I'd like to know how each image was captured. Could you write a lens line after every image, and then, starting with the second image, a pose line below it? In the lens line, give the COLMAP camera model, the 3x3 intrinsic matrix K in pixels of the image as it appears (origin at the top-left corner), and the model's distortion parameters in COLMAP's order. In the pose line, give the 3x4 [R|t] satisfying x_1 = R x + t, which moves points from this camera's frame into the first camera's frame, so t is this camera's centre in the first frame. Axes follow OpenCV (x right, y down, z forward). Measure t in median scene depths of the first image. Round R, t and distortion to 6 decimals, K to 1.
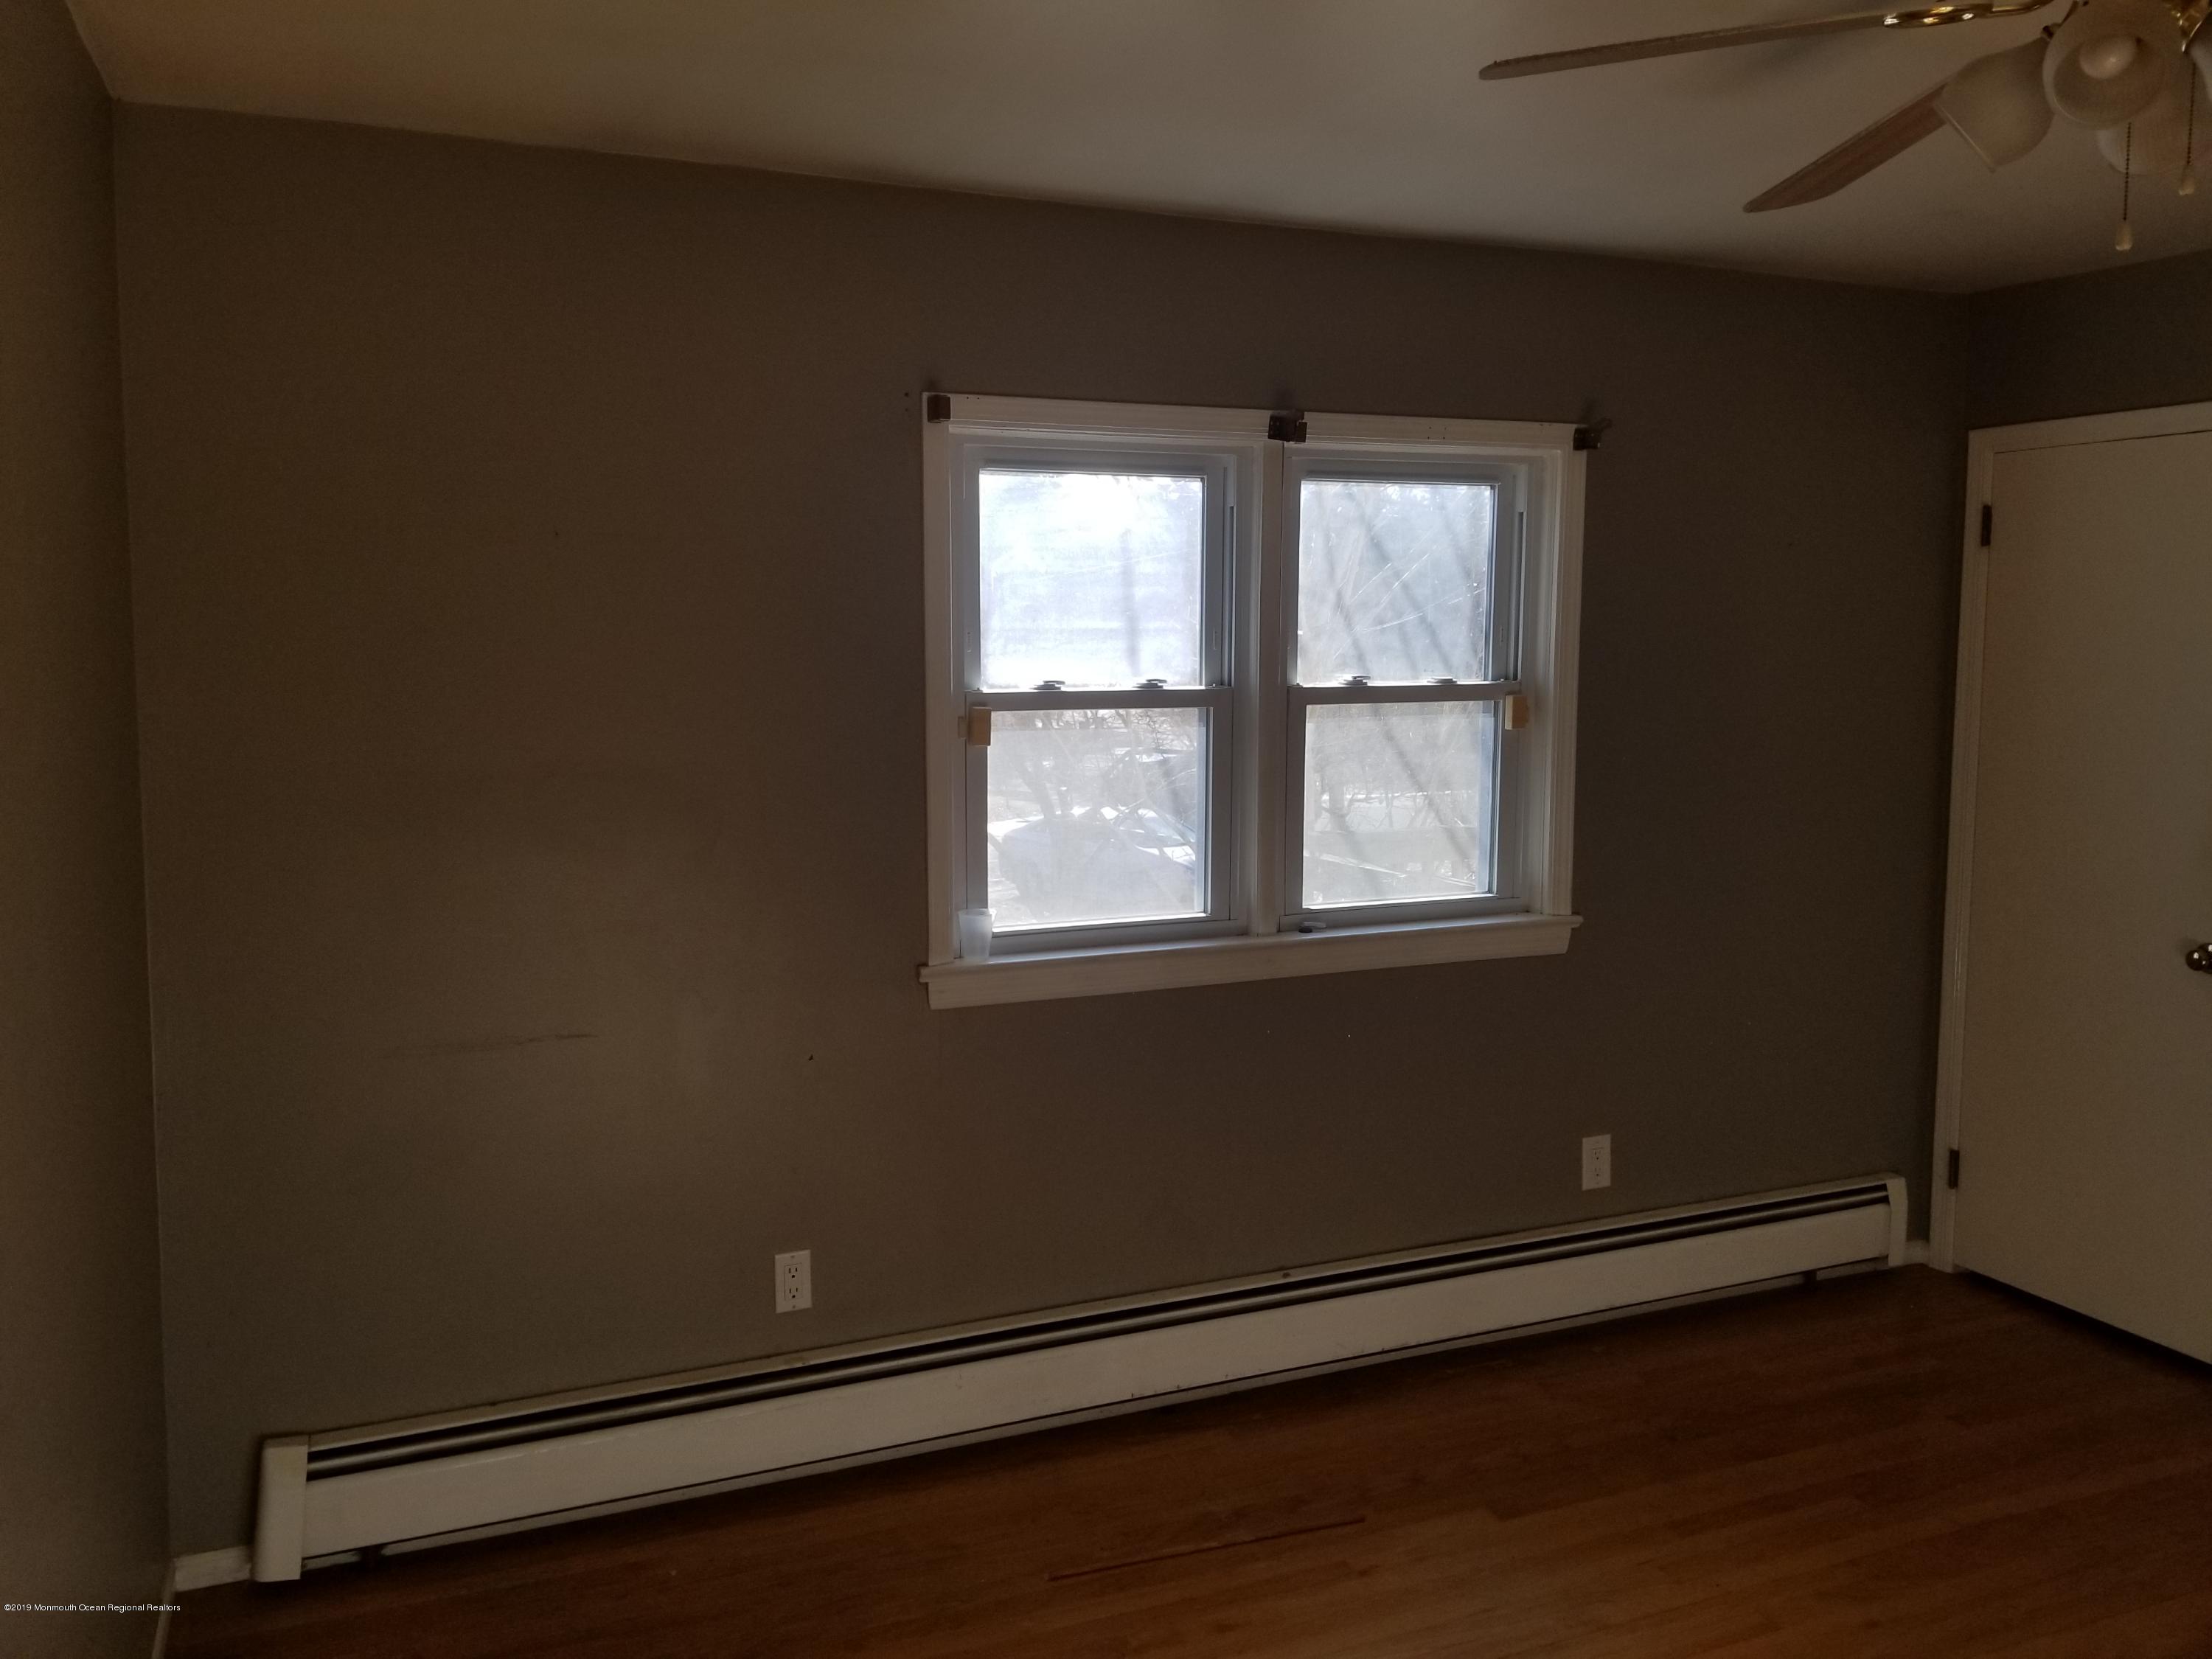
lens RADIAL K [[1708.0, 0, 1045.4], [0, 1708.0, 834.5], [0, 0, 1]] dist [0.023609, -0.055467]
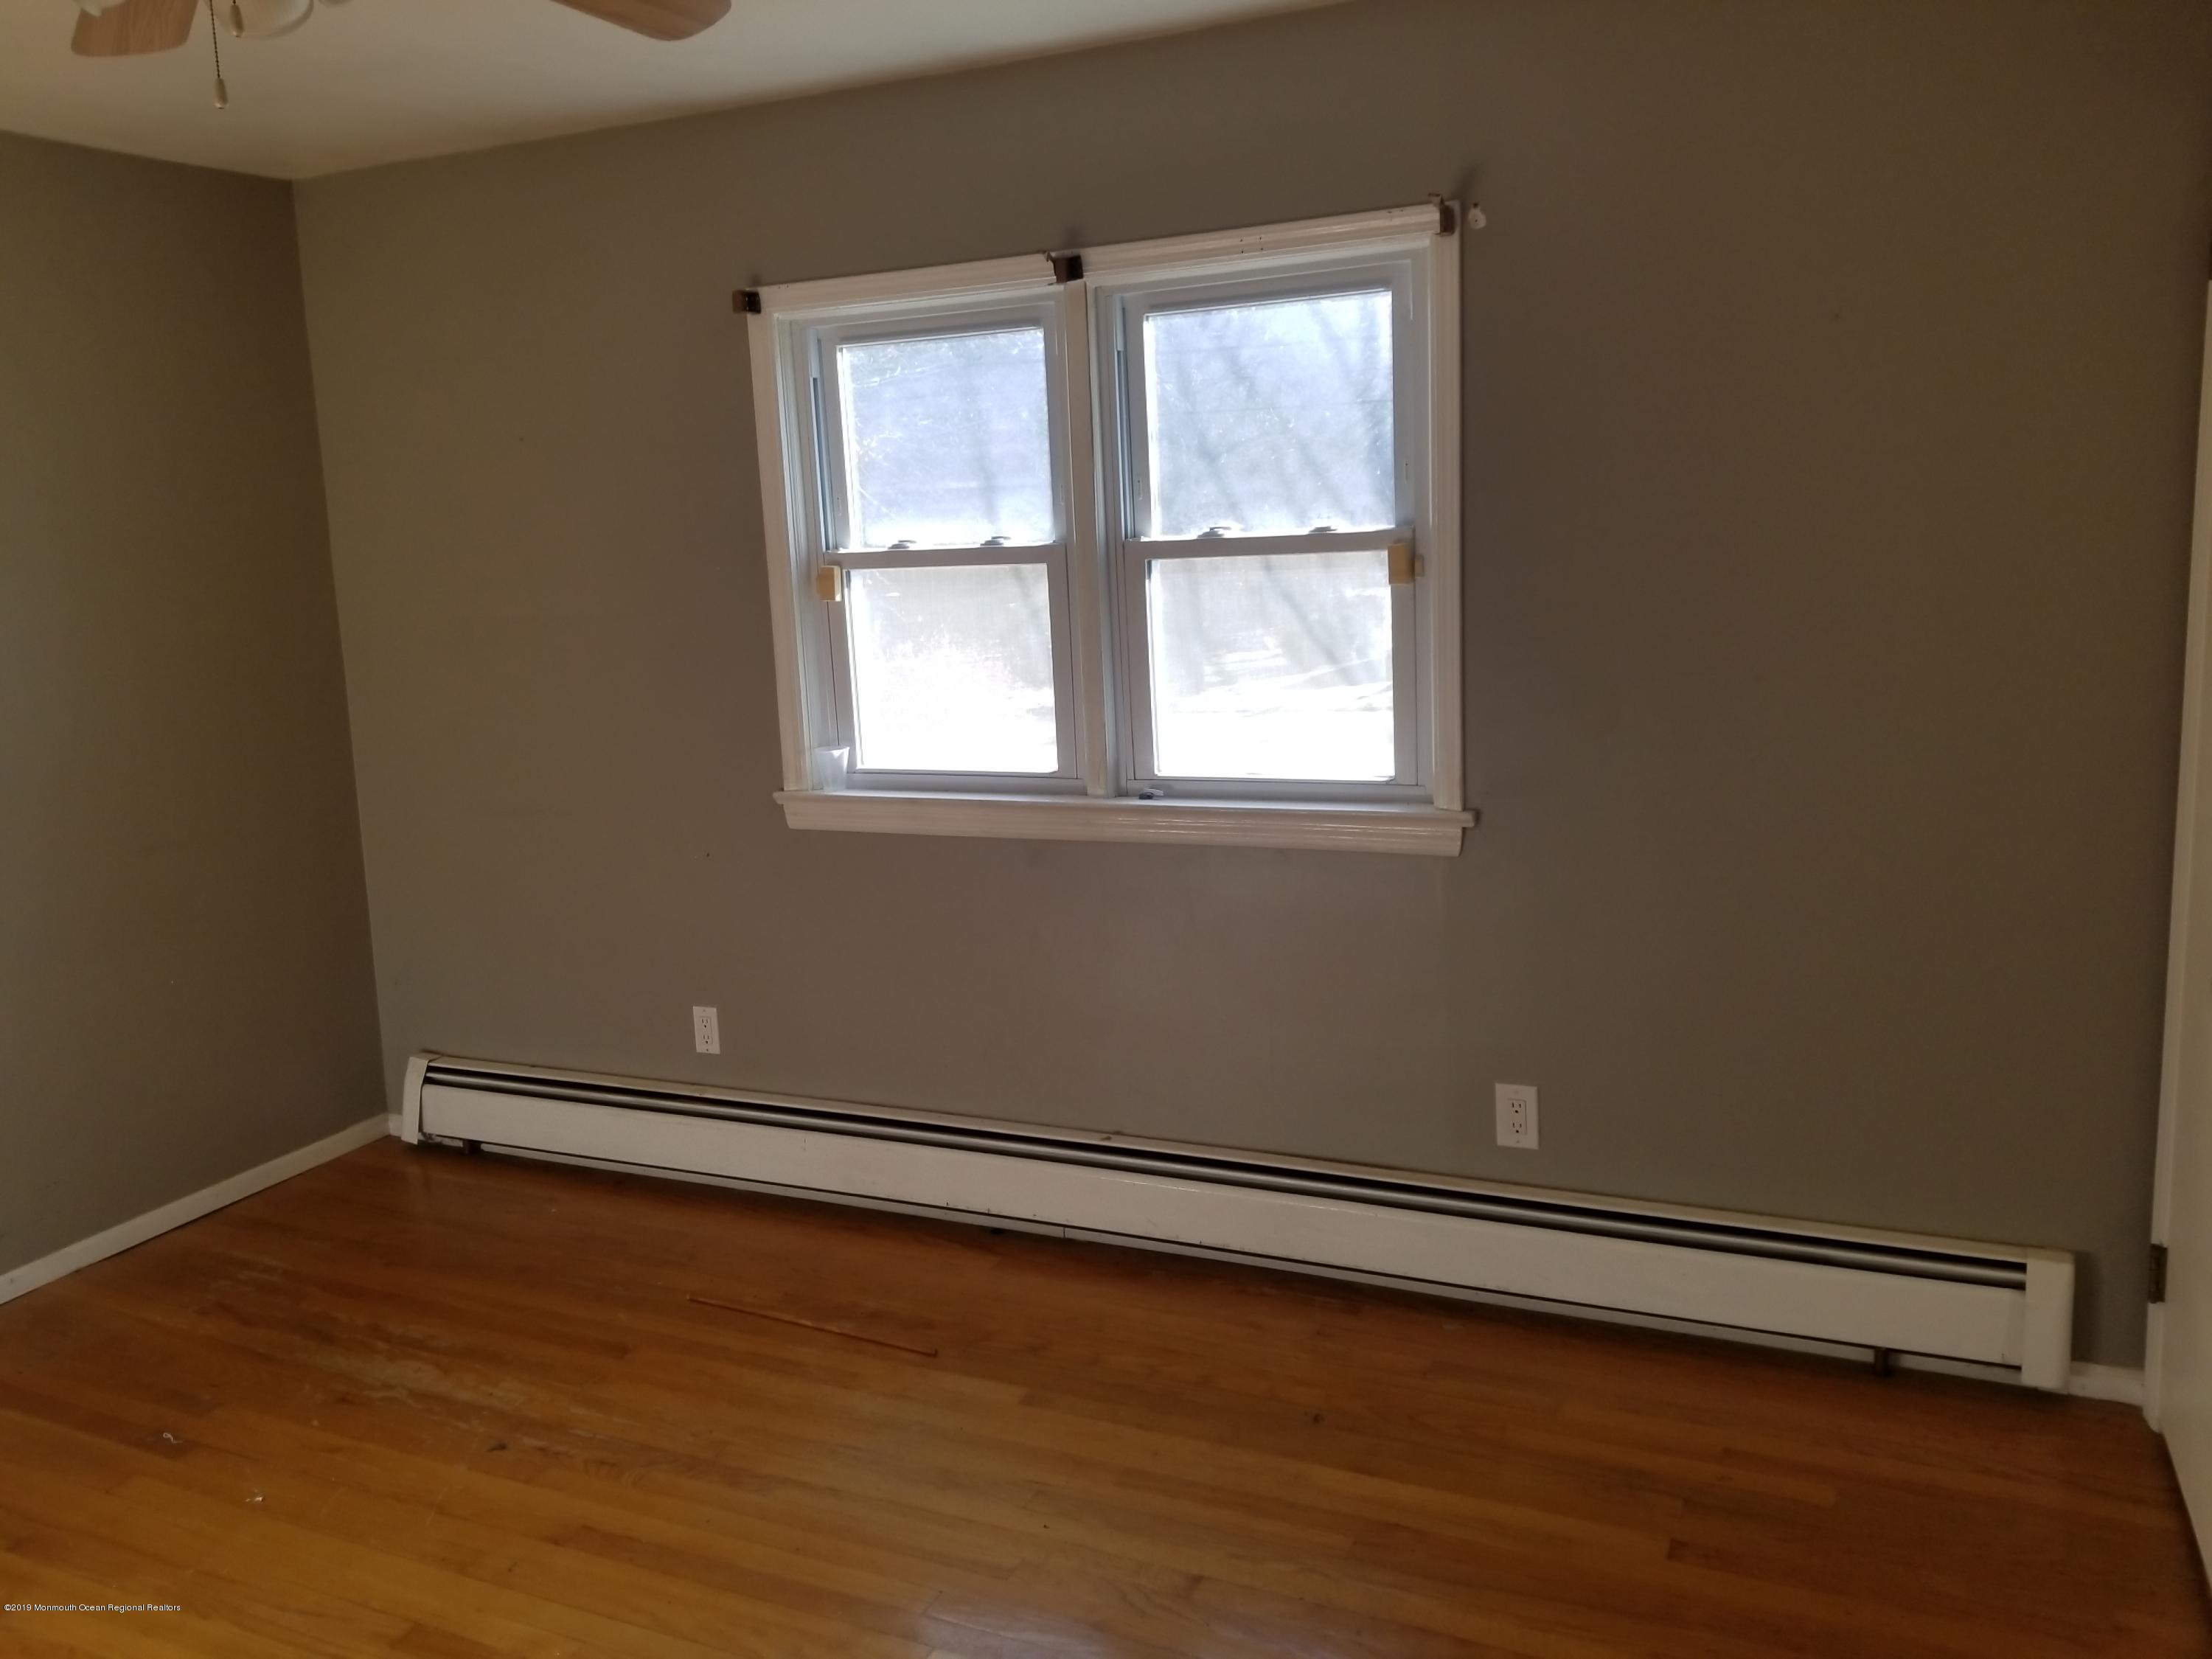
lens RADIAL K [[1734.7, 0, 1073.1], [0, 1734.7, 824.1], [0, 0, 1]] dist [0.096388, -0.214472]
pose [[0.668856, 0.108878, -0.735376, 0.868004], [-0.034343, 0.992686, 0.115739, -0.041426], [0.742598, -0.052158, 0.667703, 0.323221]]
